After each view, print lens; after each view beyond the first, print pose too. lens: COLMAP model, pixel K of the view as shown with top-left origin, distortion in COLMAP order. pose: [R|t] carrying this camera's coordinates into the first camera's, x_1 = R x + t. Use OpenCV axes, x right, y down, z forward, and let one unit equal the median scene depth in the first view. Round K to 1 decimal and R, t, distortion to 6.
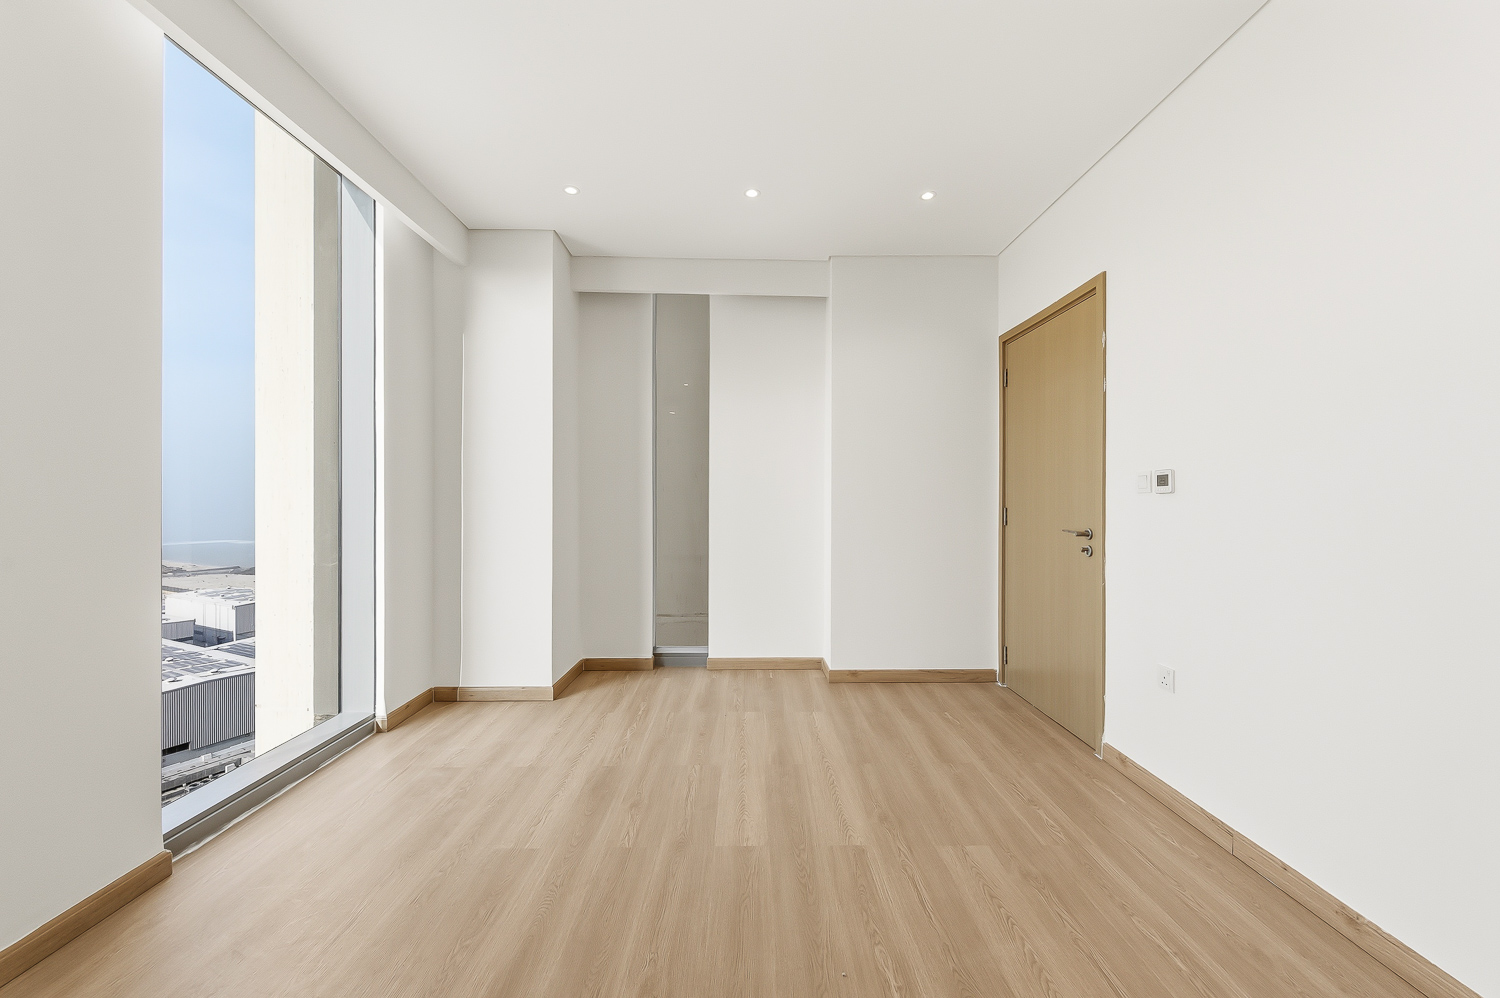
lens RADIAL K [[586.1, 0, 750.1], [0, 586.1, 500.2], [0, 0, 1]] dist [0.002106, -0.000530]
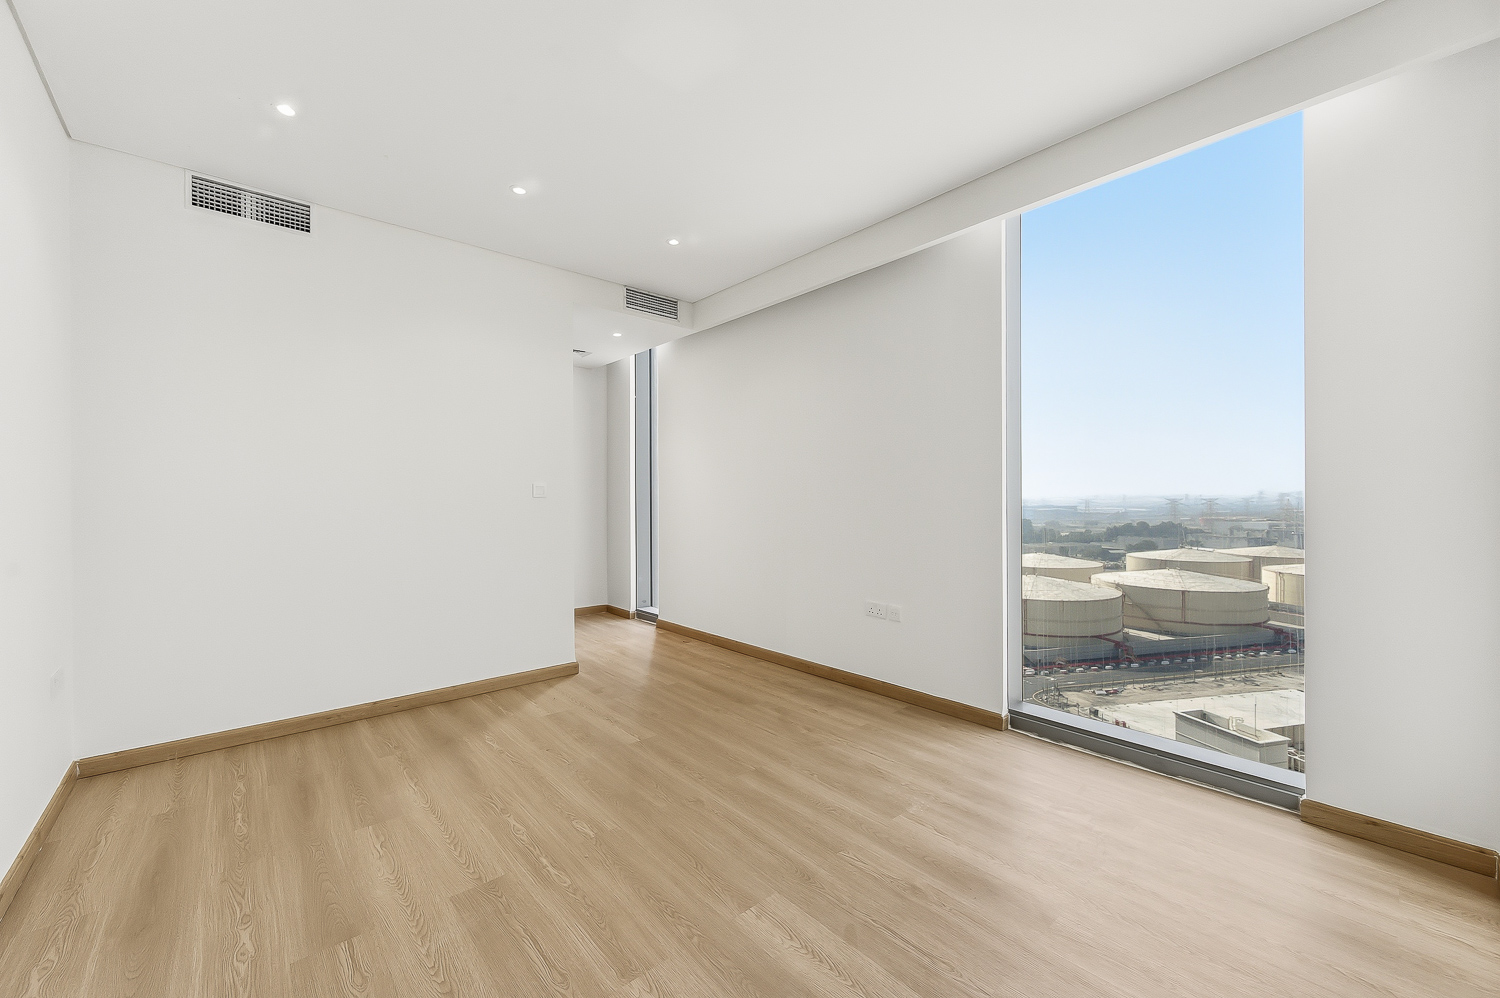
lens RADIAL K [[586.1, 0, 750.1], [0, 586.1, 500.2], [0, 0, 1]] dist [0.002106, -0.000530]
pose [[-0.757865, 0.003011, -0.652405, 0.560960], [-0.000810, 0.999984, 0.005556, -0.005185], [0.652411, 0.004739, -0.757850, 1.689195]]
